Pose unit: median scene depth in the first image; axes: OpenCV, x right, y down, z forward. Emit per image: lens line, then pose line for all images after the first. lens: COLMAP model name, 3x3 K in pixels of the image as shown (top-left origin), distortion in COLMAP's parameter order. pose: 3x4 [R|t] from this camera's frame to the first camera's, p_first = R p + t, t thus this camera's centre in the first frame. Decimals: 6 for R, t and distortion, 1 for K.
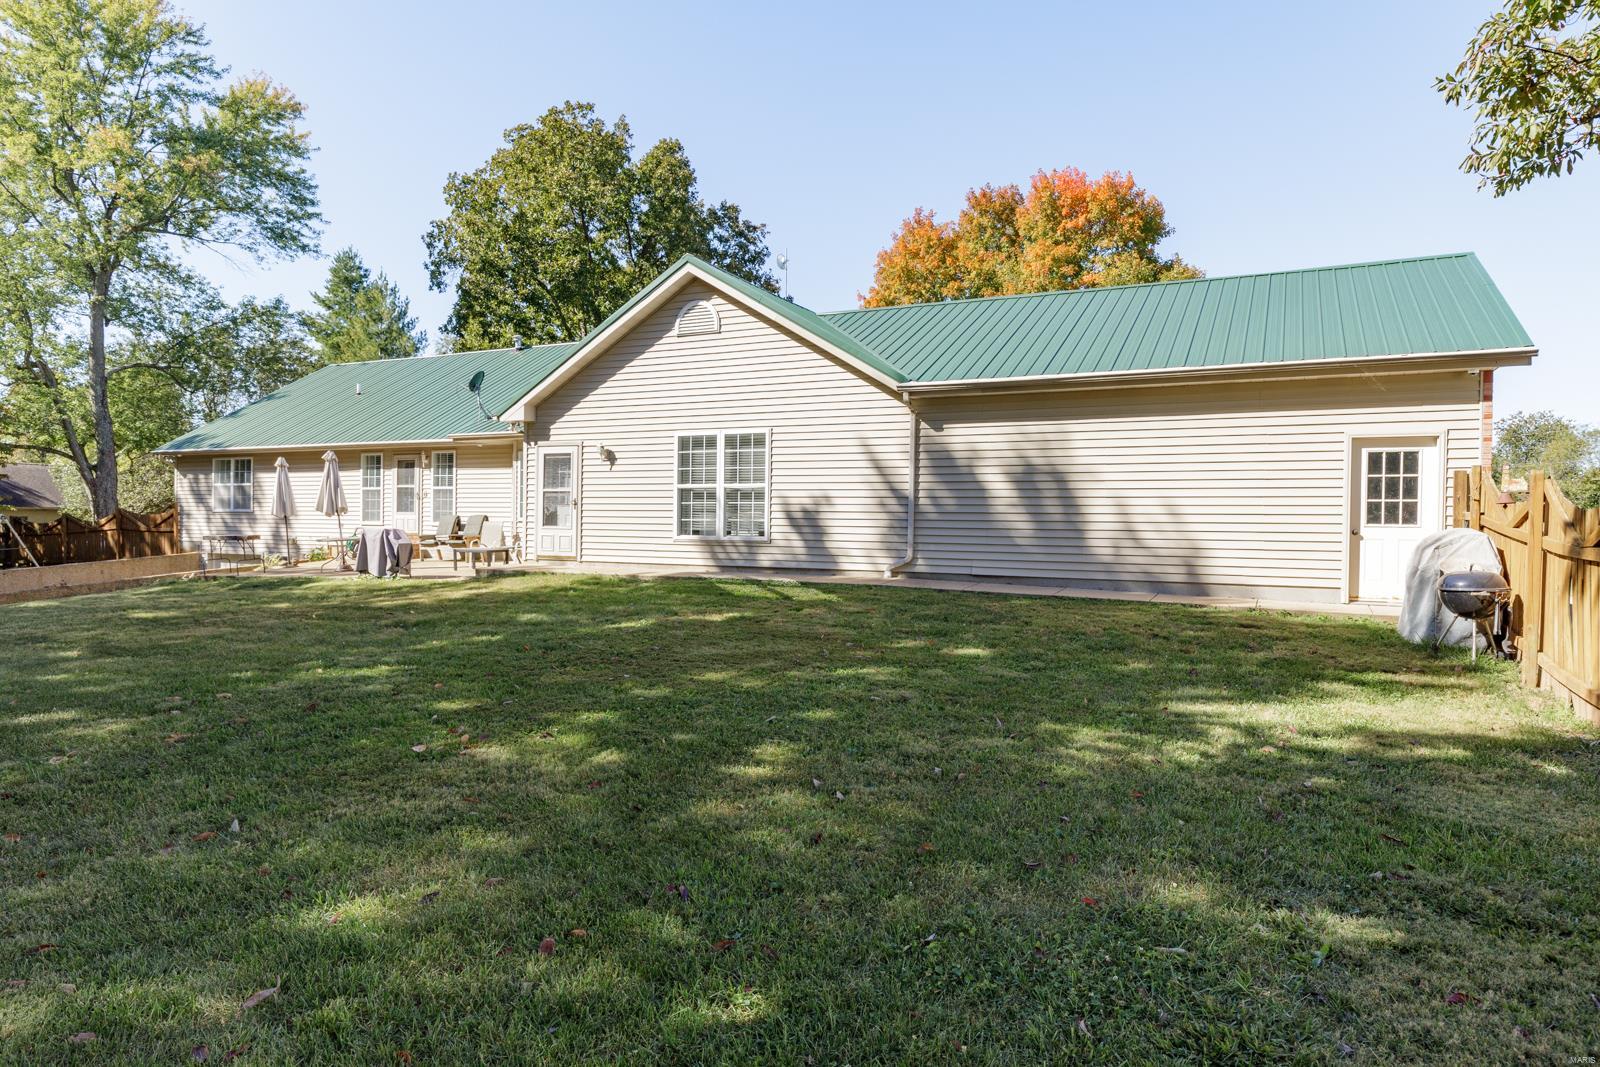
lens RADIAL K [[1019.1, 0, 799.9], [0, 1019.1, 534.4], [0, 0, 1]] dist [-0.000904, -0.001329]
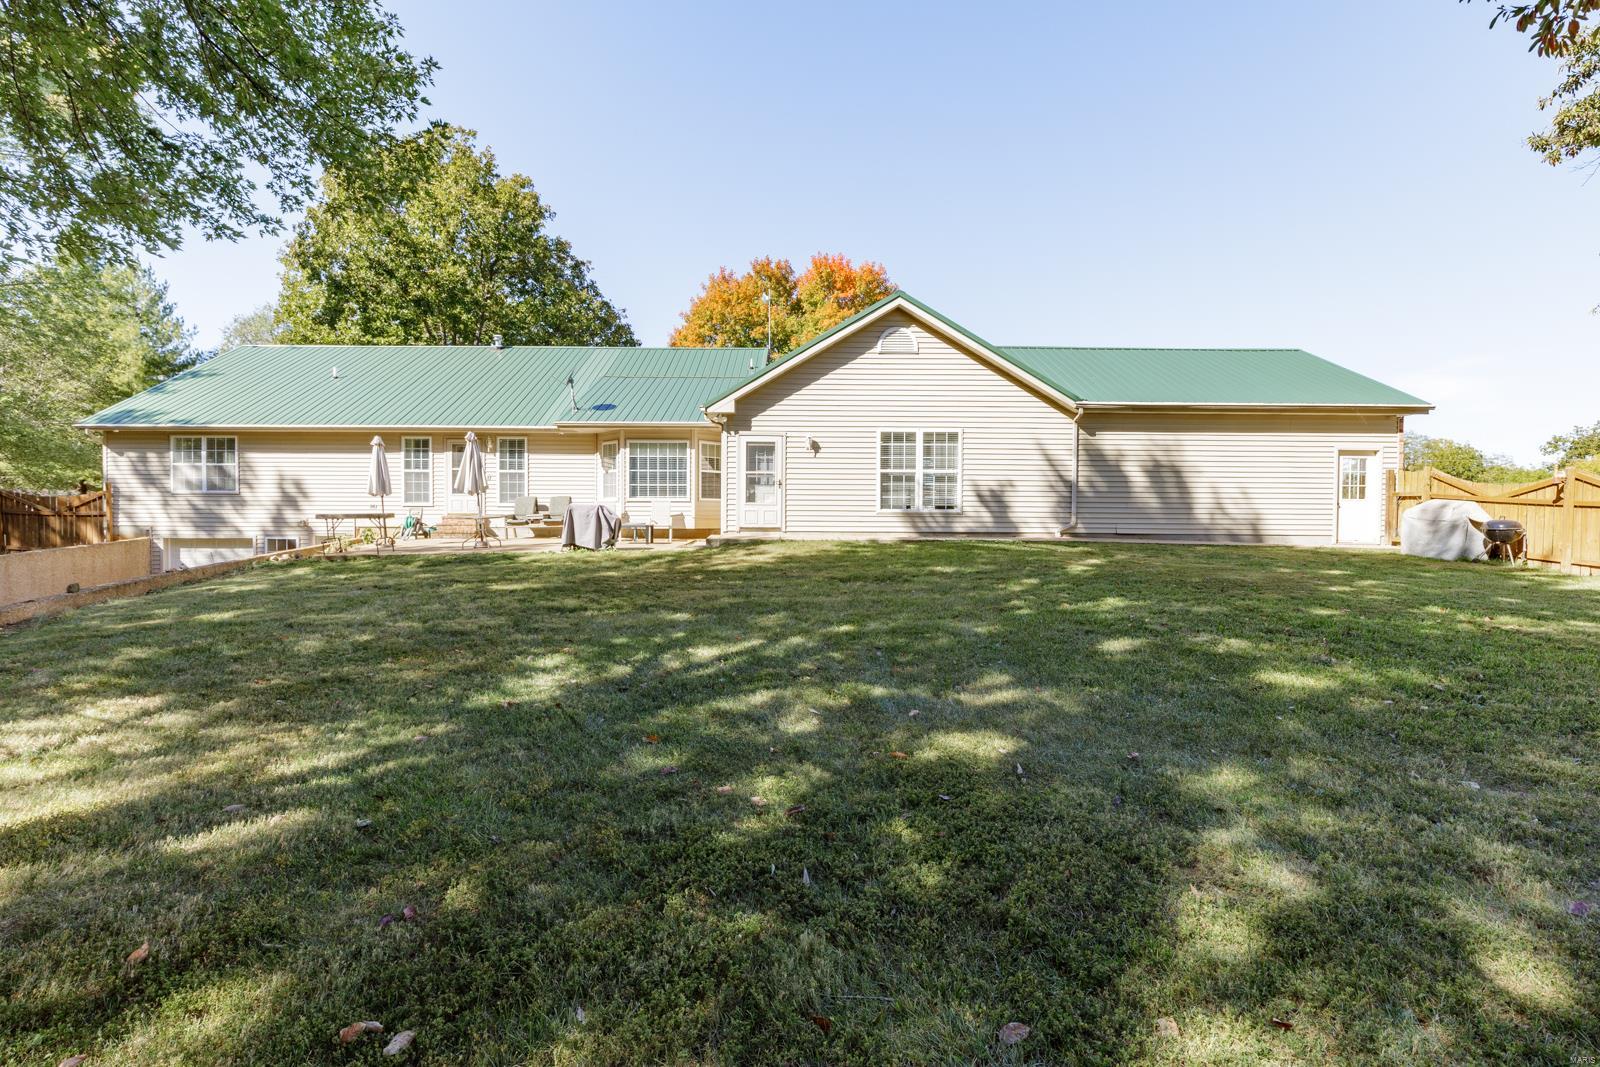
lens RADIAL K [[781.6, 0, 800.2], [0, 781.6, 541.3], [0, 0, 1]] dist [-0.015162, 0.000198]
pose [[0.879874, -0.019308, 0.474815, -0.674201], [0.010080, 0.999708, 0.021975, 0.018184], [-0.475100, -0.014549, 0.879811, 0.185722]]
